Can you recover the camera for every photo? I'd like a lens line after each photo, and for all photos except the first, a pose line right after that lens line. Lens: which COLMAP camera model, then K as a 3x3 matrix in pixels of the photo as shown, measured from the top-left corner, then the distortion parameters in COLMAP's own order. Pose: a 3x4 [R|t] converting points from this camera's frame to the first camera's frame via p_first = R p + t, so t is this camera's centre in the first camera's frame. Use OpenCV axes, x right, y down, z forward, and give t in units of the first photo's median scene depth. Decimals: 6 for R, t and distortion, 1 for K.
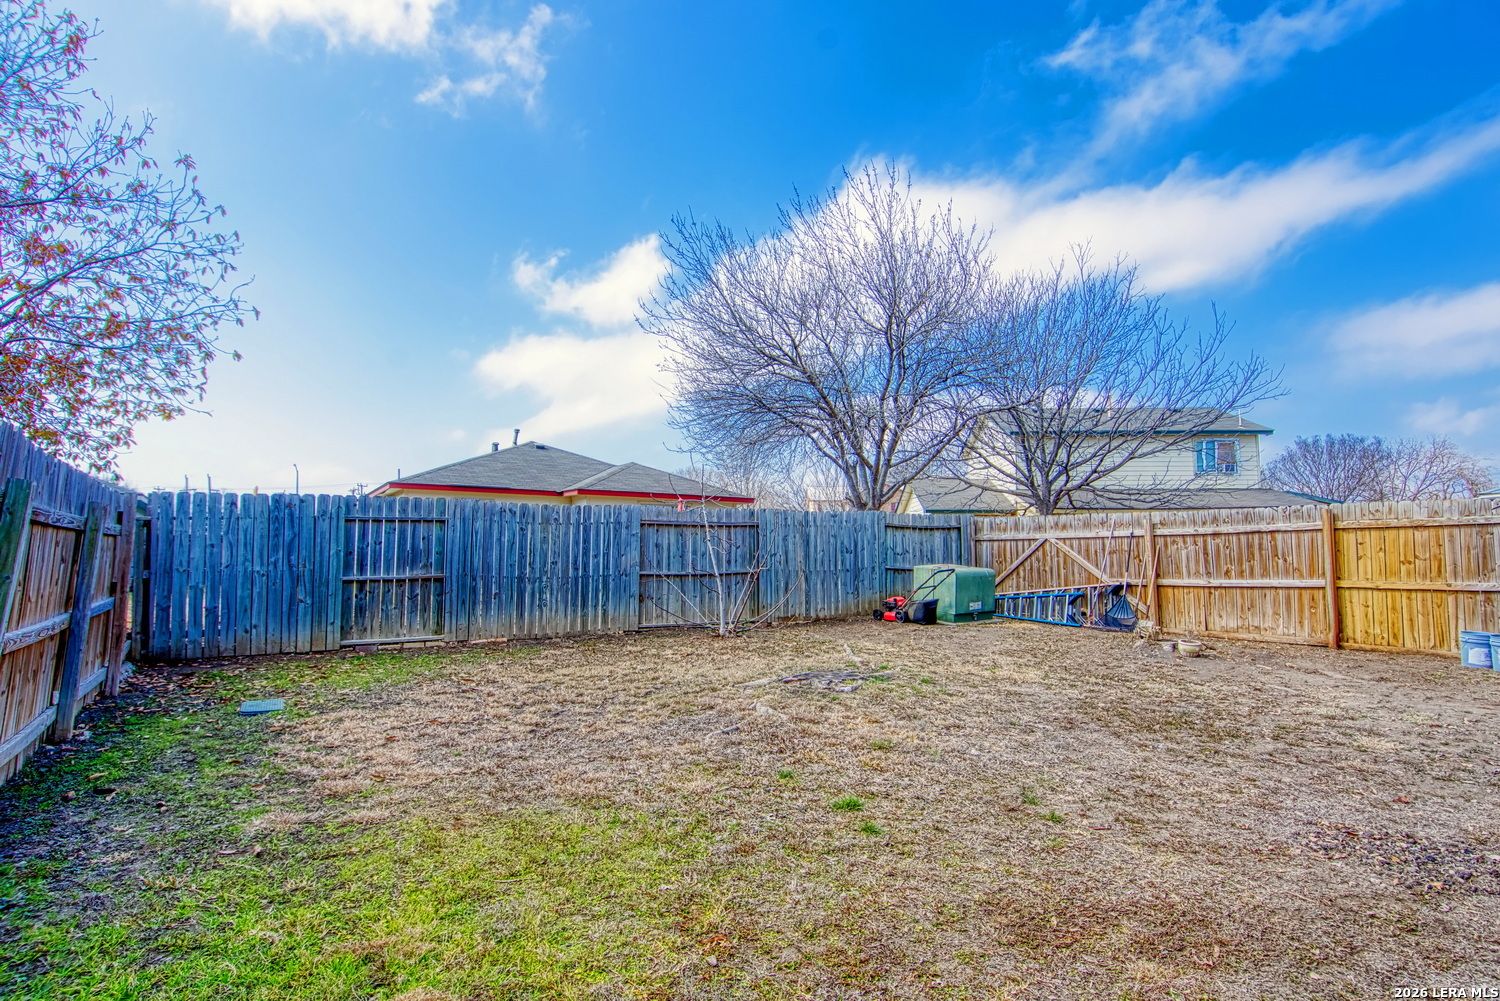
lens RADIAL K [[790.7, 0, 754.1], [0, 790.7, 499.5], [0, 0, 1]] dist [0.015529, -0.015138]
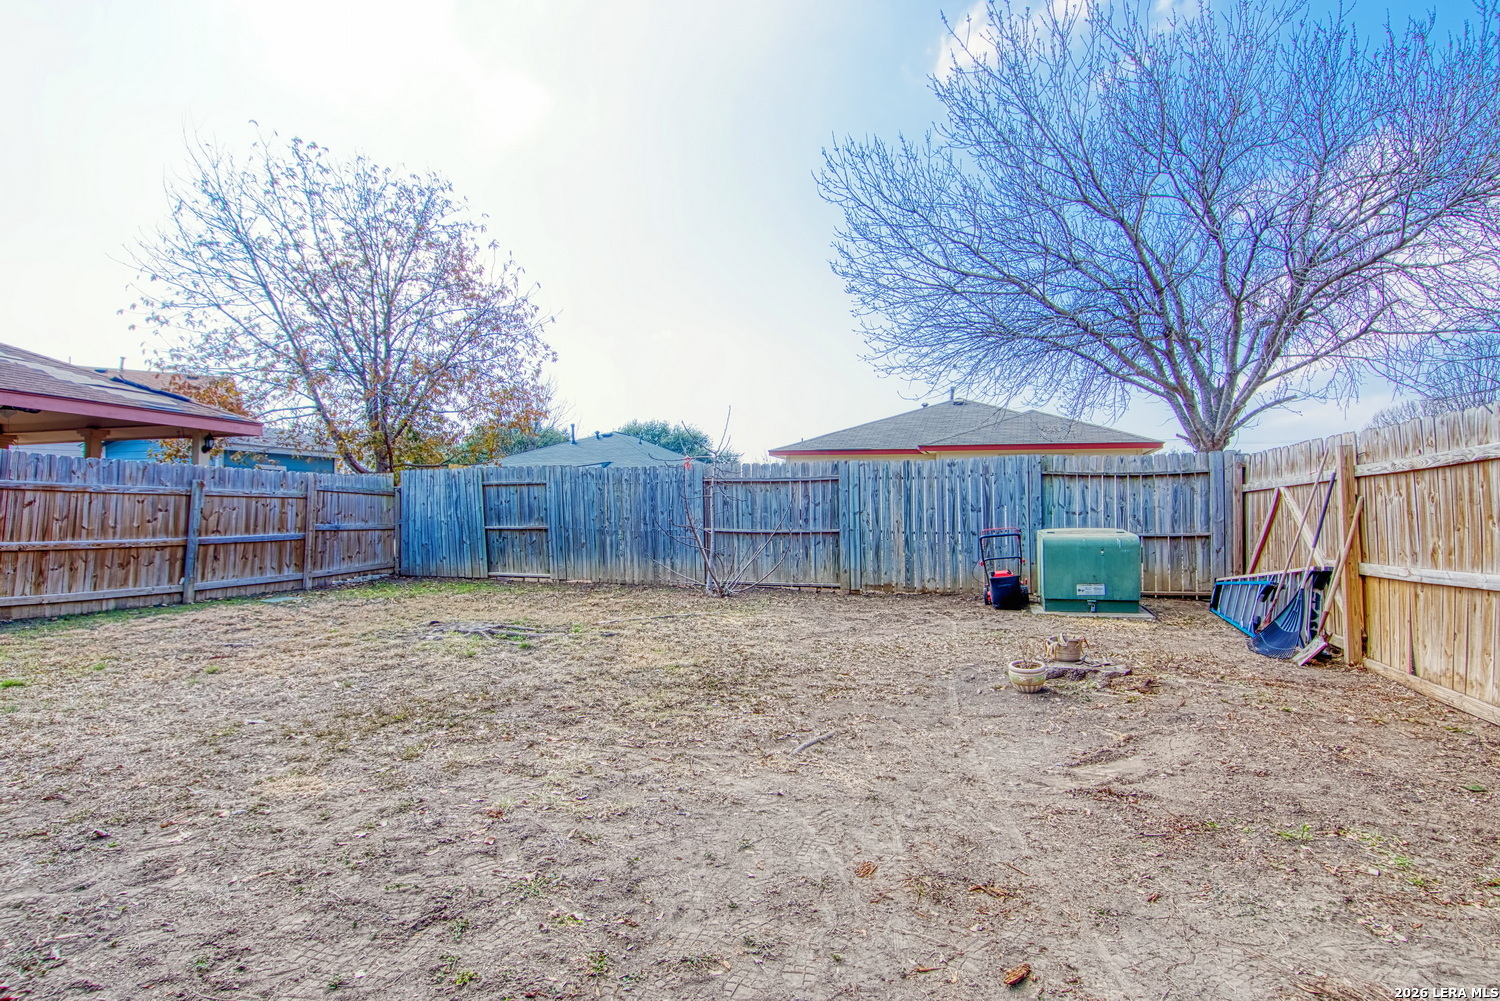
lens RADIAL K [[790.7, 0, 752.8], [0, 790.7, 500.1], [0, 0, 1]] dist [0.015529, -0.015138]
pose [[0.637339, -0.008552, -0.770536, 0.614600], [0.048056, 0.998433, 0.028668, 0.025227], [0.769084, -0.055300, 0.636751, 0.353683]]
